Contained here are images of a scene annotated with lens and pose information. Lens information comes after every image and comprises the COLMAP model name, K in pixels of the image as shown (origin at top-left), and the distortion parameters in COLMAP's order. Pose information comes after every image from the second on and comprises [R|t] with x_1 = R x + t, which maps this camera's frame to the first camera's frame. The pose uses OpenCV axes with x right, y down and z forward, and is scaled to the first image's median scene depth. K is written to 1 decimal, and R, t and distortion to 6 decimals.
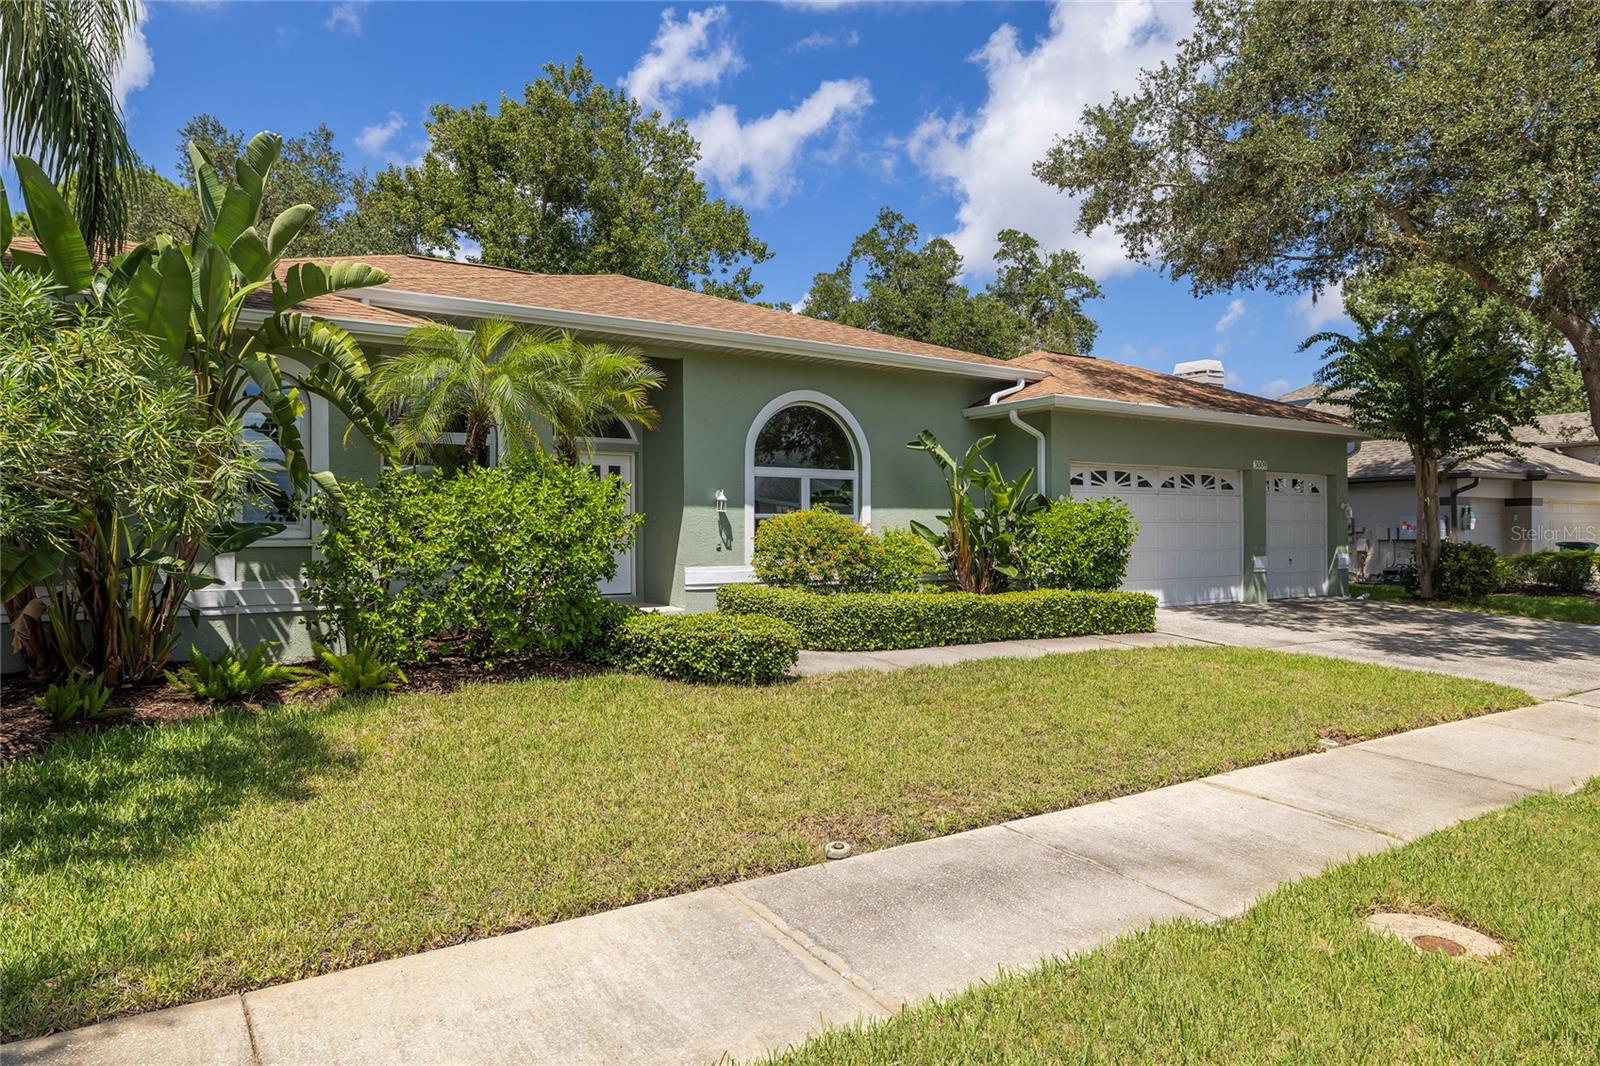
lens RADIAL K [[979.9, 0, 800.0], [0, 979.9, 533.0], [0, 0, 1]] dist [0.000082, 0.000053]
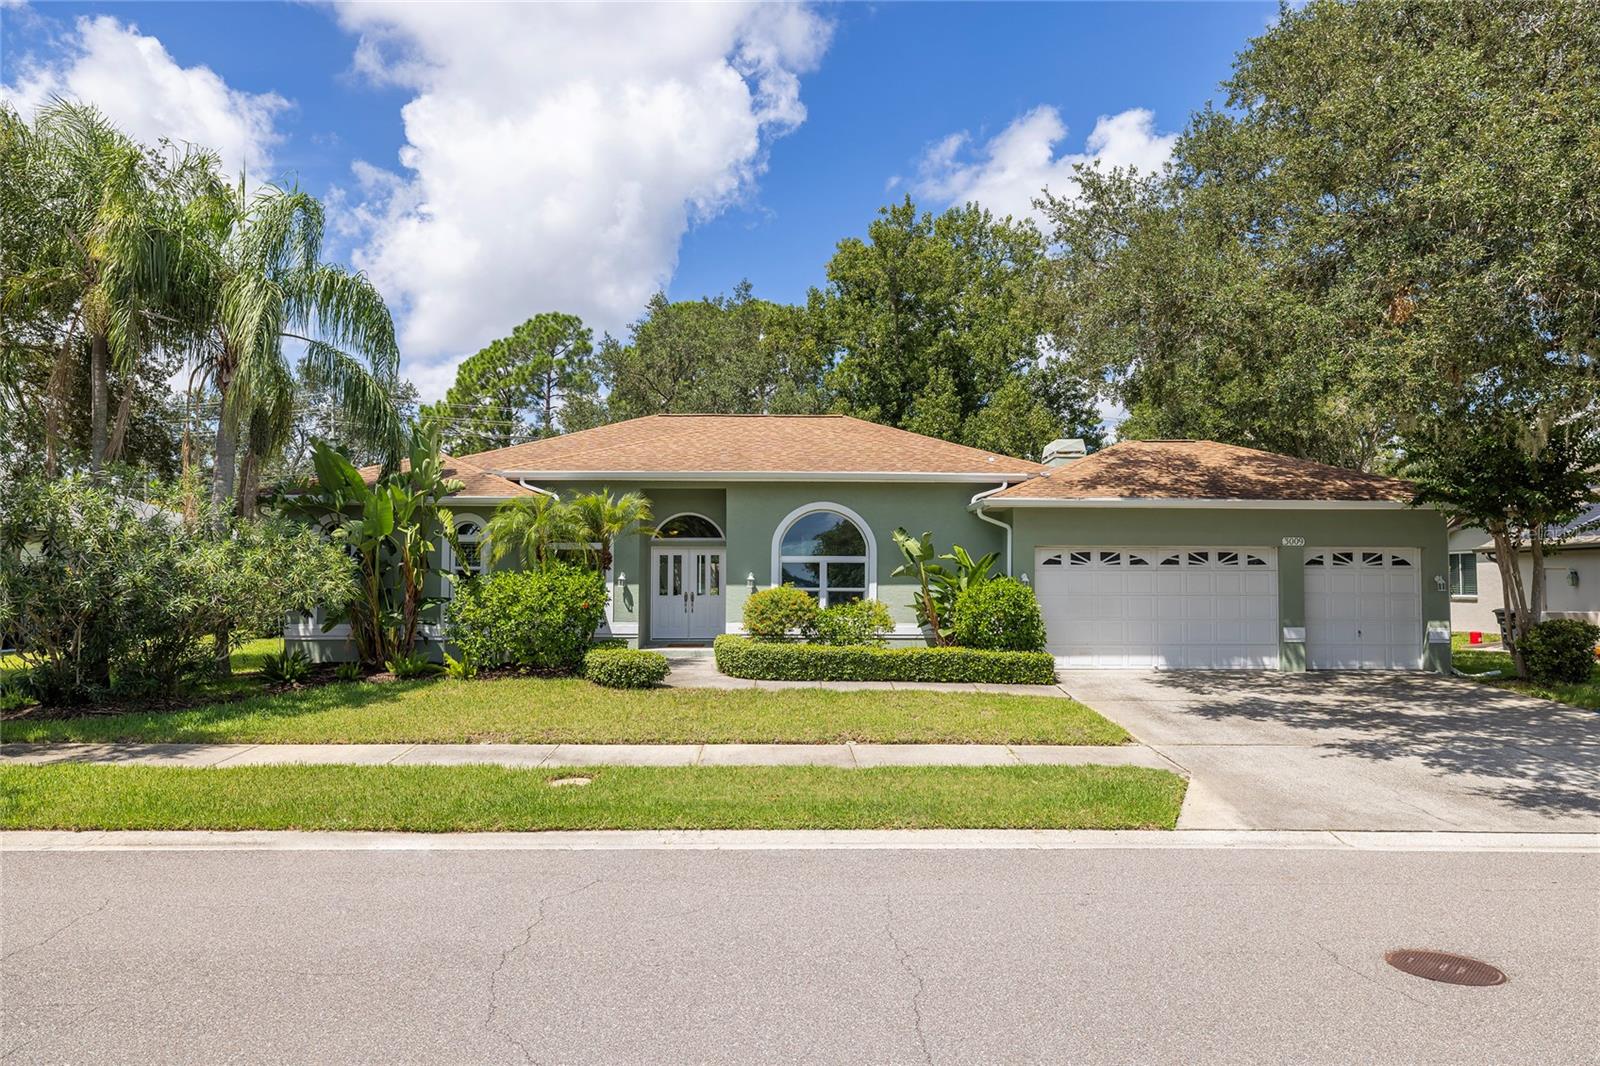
lens RADIAL K [[1057.1, 0, 801.2], [0, 1057.1, 505.6], [0, 0, 1]] dist [-0.001769, -0.000534]
pose [[0.845576, -0.036450, -0.532610, 0.801157], [-0.006097, 0.996942, -0.077908, -0.019893], [0.533821, 0.069125, 0.842768, -0.316115]]
